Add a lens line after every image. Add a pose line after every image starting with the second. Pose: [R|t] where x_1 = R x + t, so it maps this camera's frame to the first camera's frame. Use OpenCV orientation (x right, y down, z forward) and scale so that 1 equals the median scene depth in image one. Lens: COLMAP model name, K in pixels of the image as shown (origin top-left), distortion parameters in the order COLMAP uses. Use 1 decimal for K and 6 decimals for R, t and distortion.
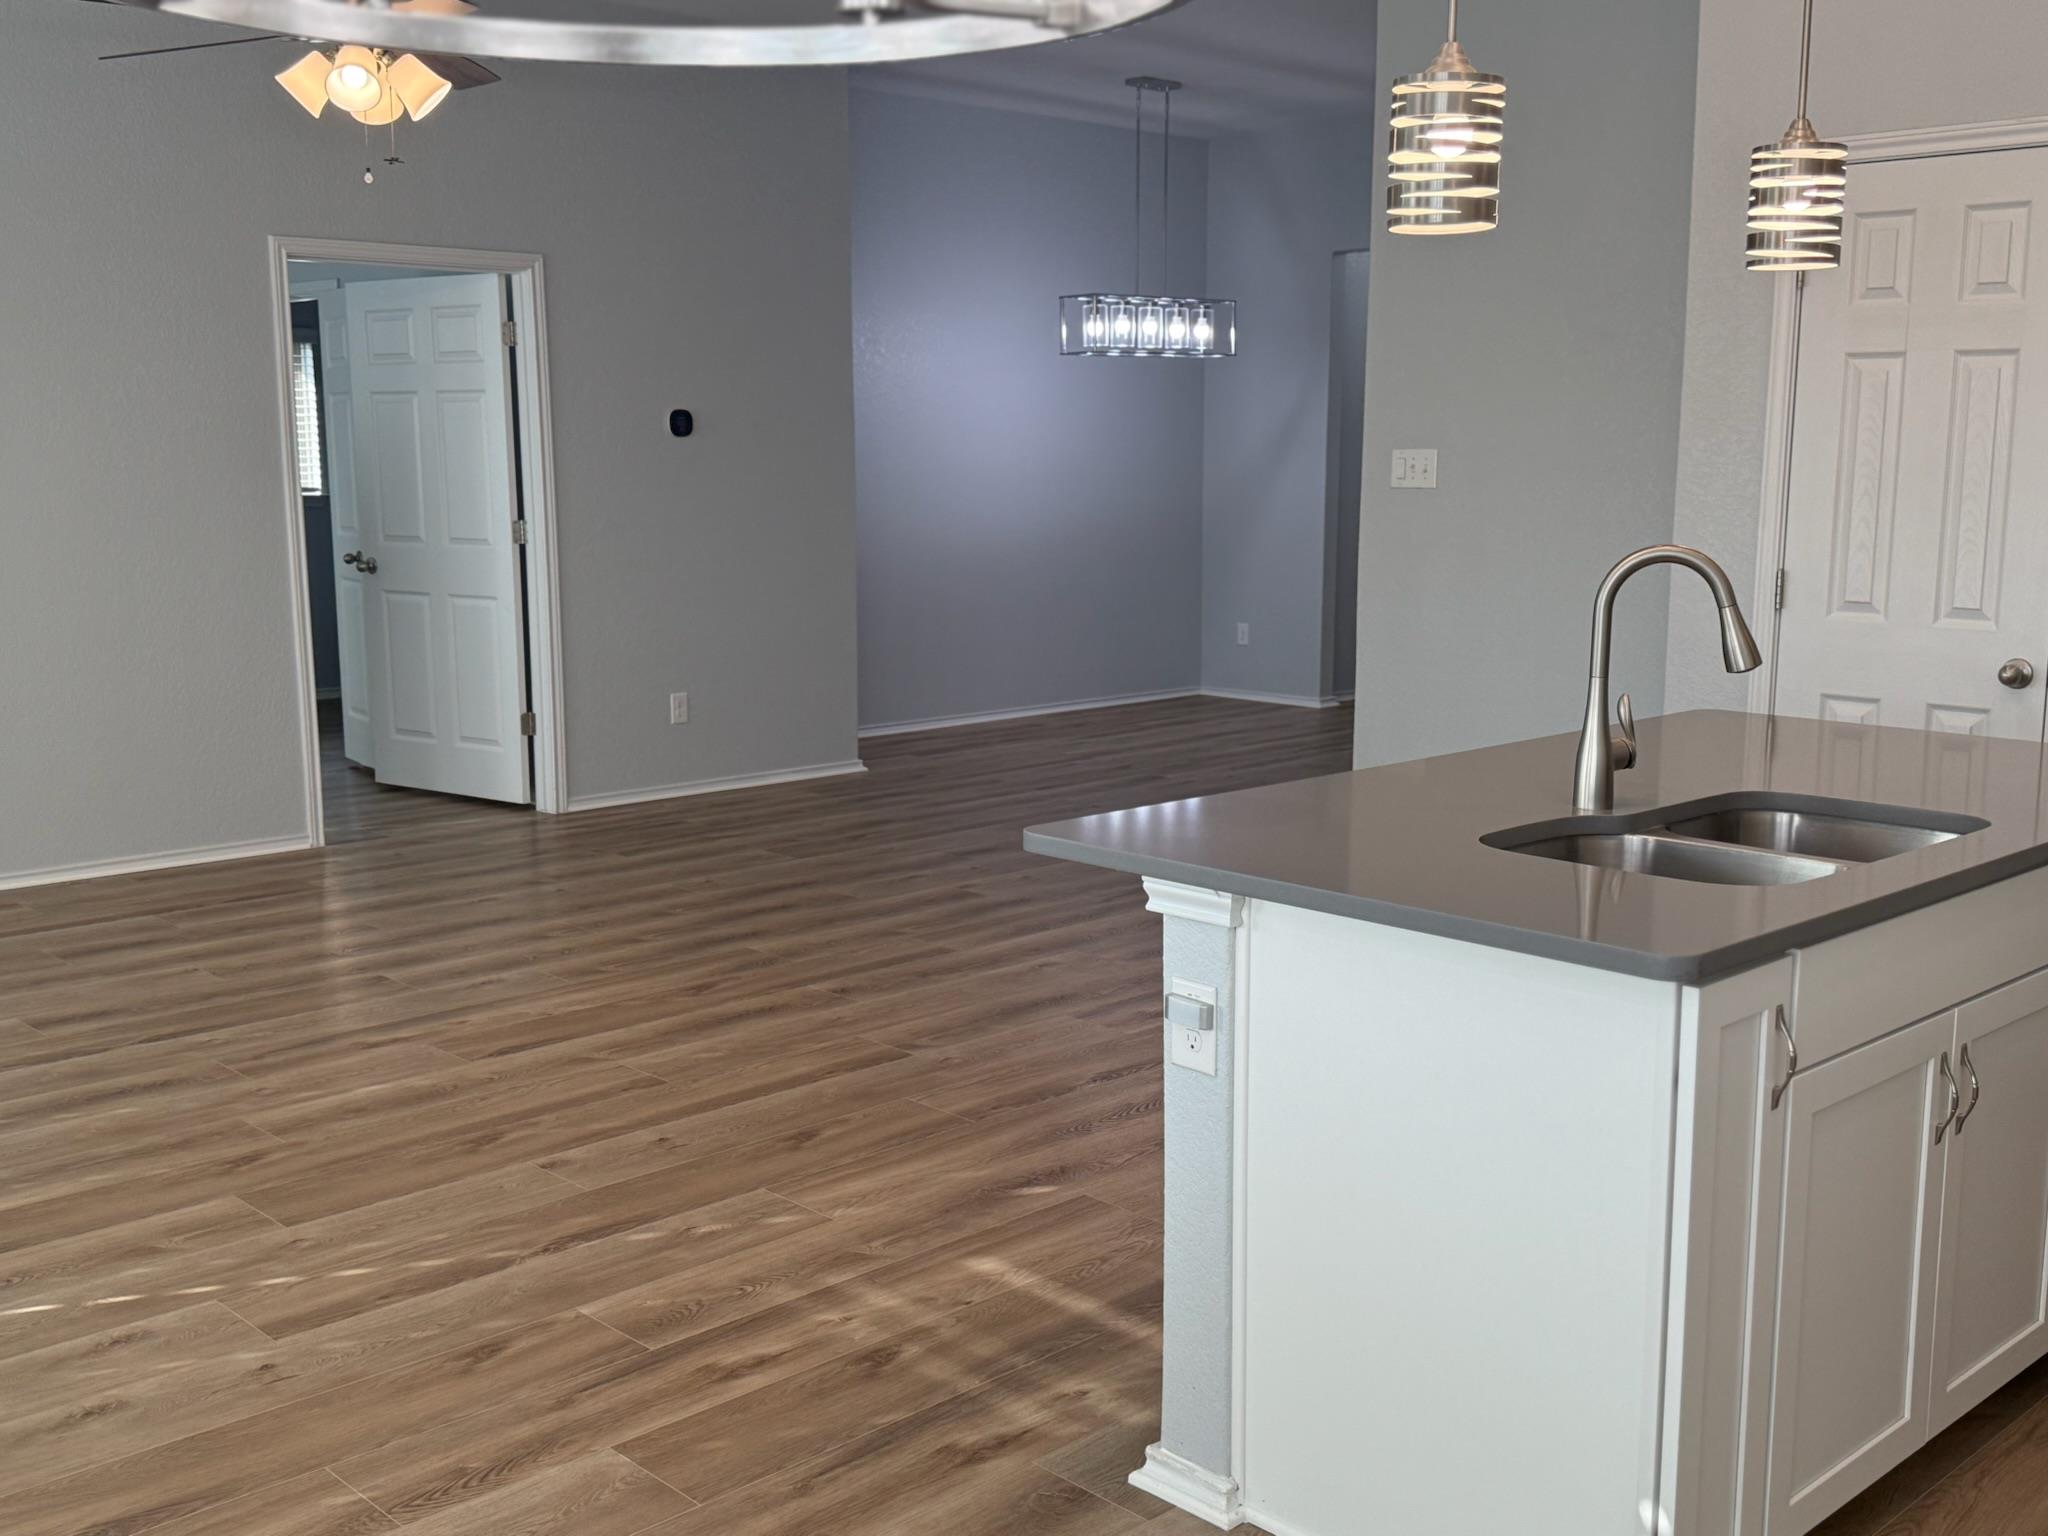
lens RADIAL K [[2077.4, 0, 1024.0], [0, 2077.4, 768.0], [0, 0, 1]] dist [0.088521, -0.029007]
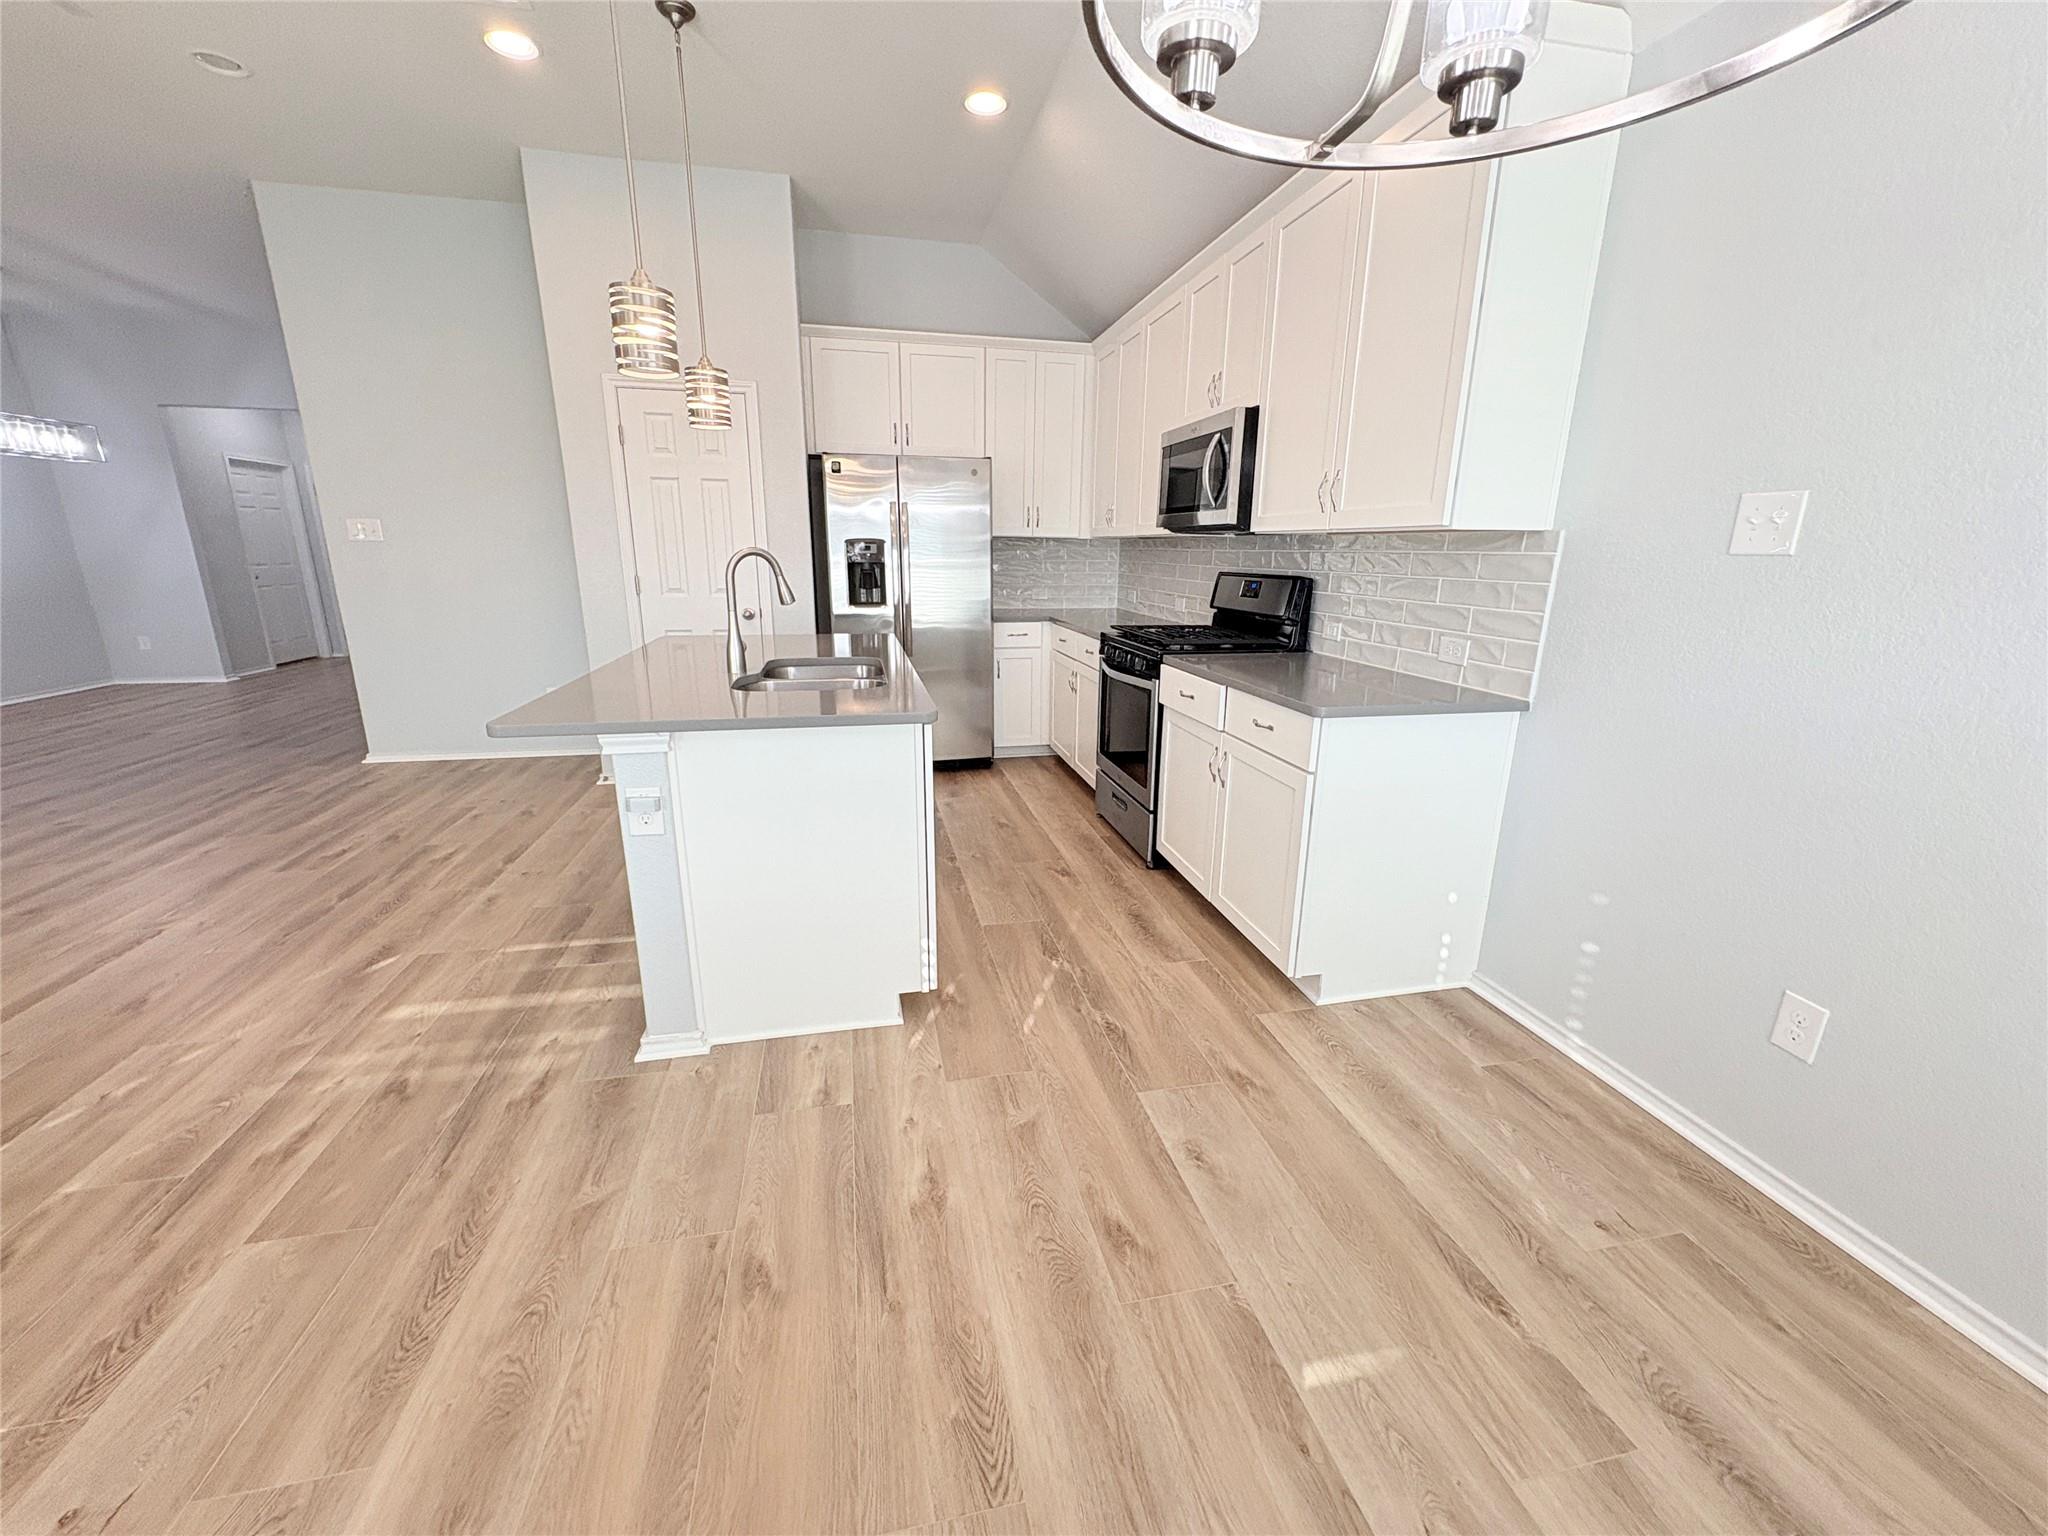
lens RADIAL K [[815.5, 0, 1025.1], [0, 815.5, 767.9], [0, 0, 1]] dist [0.000059, 0.000670]
pose [[0.527375, -0.218014, 0.821185, -0.231840], [0.123032, 0.975927, 0.180083, -0.000114], [-0.840677, 0.006061, 0.541502, 0.245071]]
